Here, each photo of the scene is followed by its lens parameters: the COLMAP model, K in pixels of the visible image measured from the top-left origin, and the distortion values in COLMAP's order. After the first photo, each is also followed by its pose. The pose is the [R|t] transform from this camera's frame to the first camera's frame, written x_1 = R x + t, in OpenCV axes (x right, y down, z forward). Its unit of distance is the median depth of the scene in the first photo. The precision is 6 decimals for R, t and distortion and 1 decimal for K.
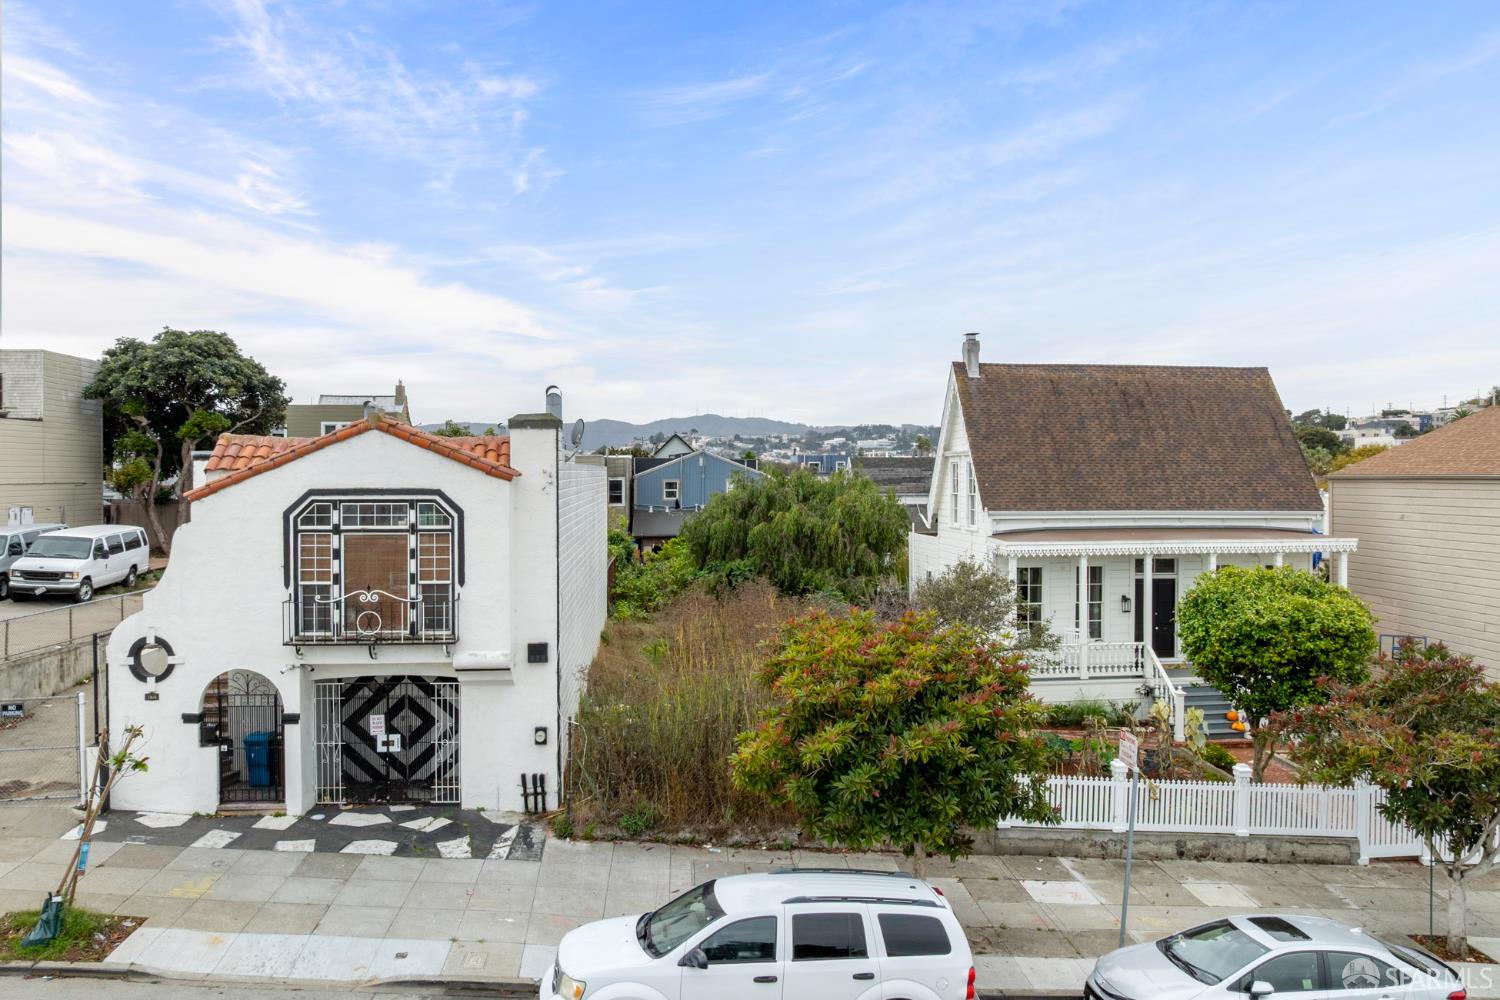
lens RADIAL K [[1059.2, 0, 749.5], [0, 1059.2, 474.0], [0, 0, 1]] dist [-0.040907, 0.004783]
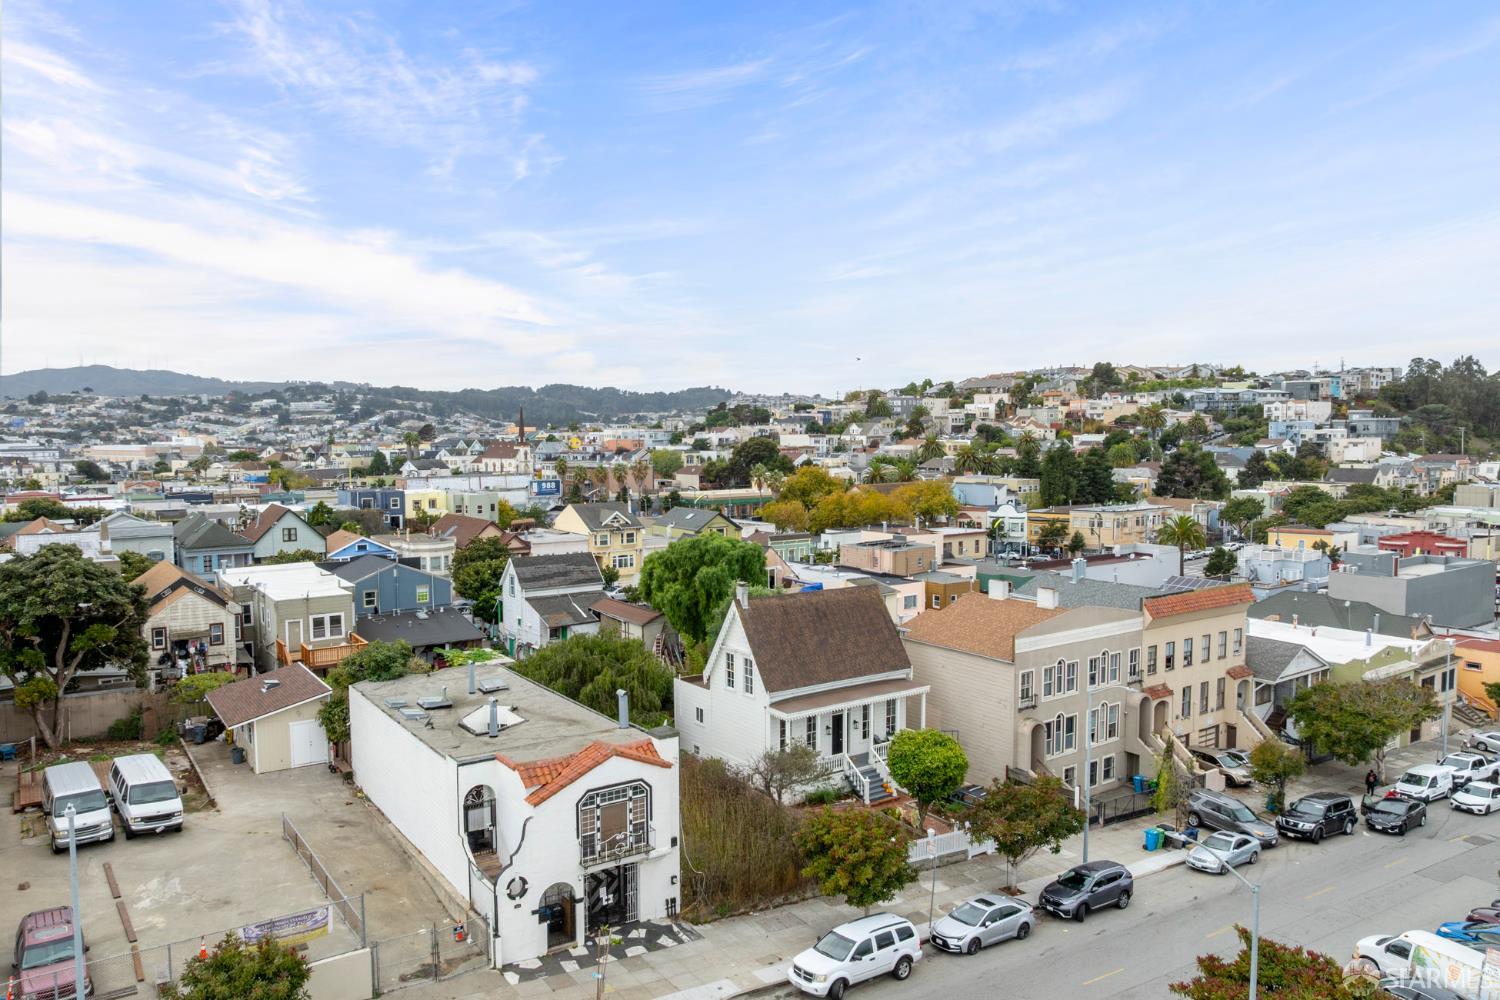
lens RADIAL K [[1056.3, 0, 750.0], [0, 1056.3, 500.0], [0, 0, 1]] dist [-0.028953, -0.004237]
pose [[0.866948, -0.034006, 0.497237, -1.113289], [0.001366, 0.997828, 0.065858, -0.665777], [-0.498397, -0.056416, 0.865111, -0.879472]]
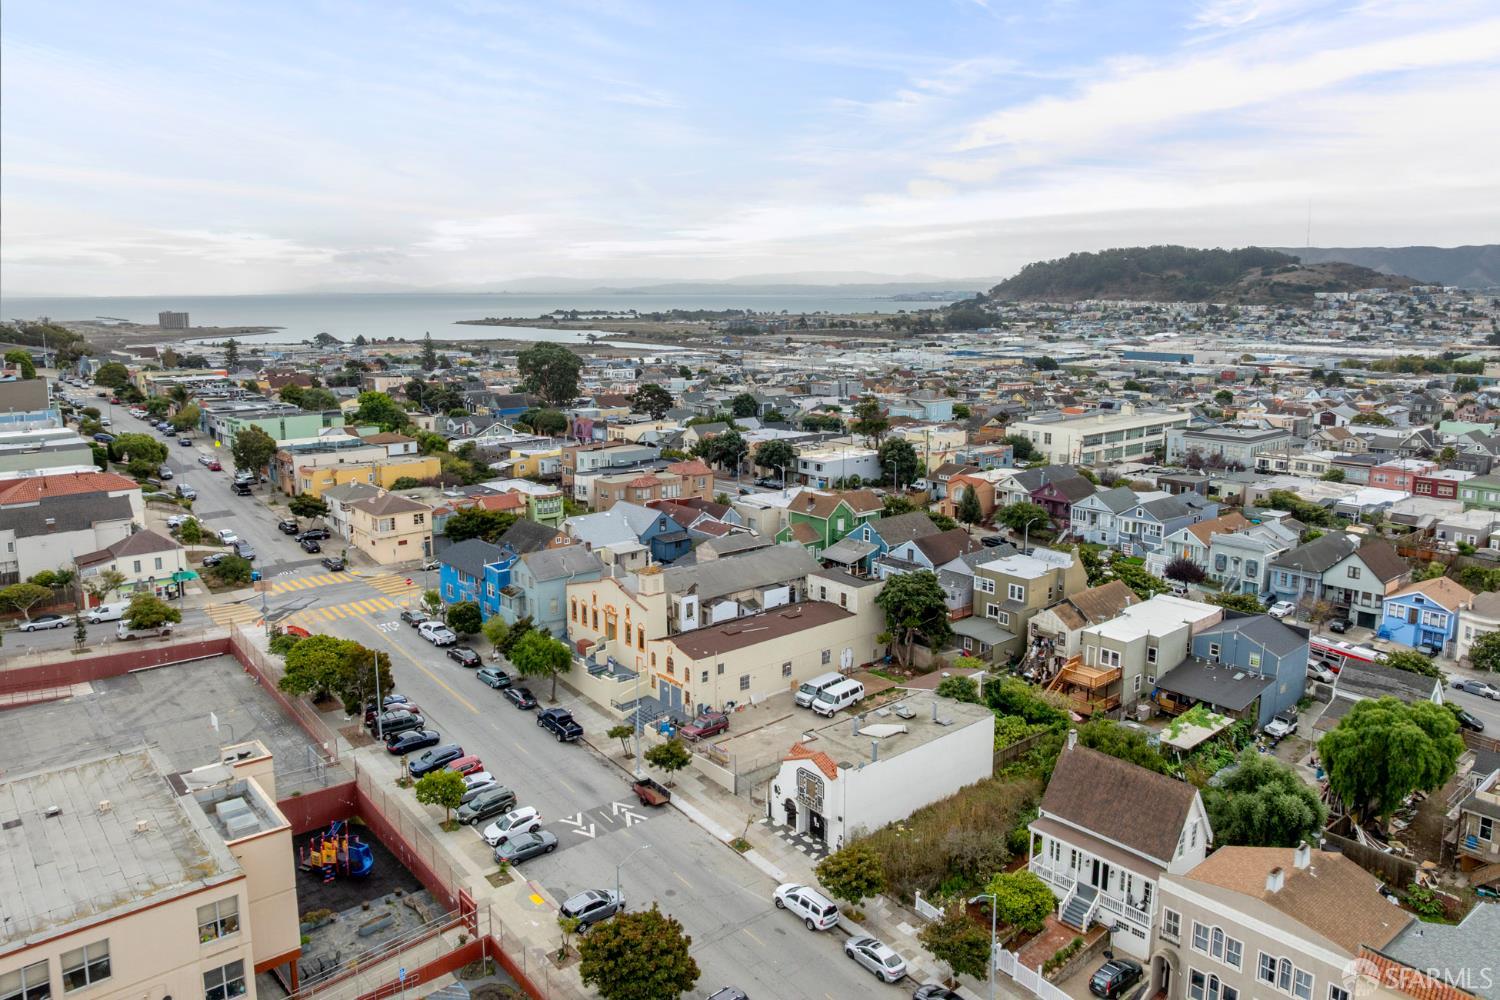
lens RADIAL K [[1055.9, 0, 749.2], [0, 1055.9, 443.0], [0, 0, 1]] dist [-0.037144, -0.002778]
pose [[0.577862, 0.122388, -0.806906, 2.831192], [-0.004826, 0.989187, 0.146580, -1.956440], [0.816120, -0.080809, 0.572204, -1.594745]]
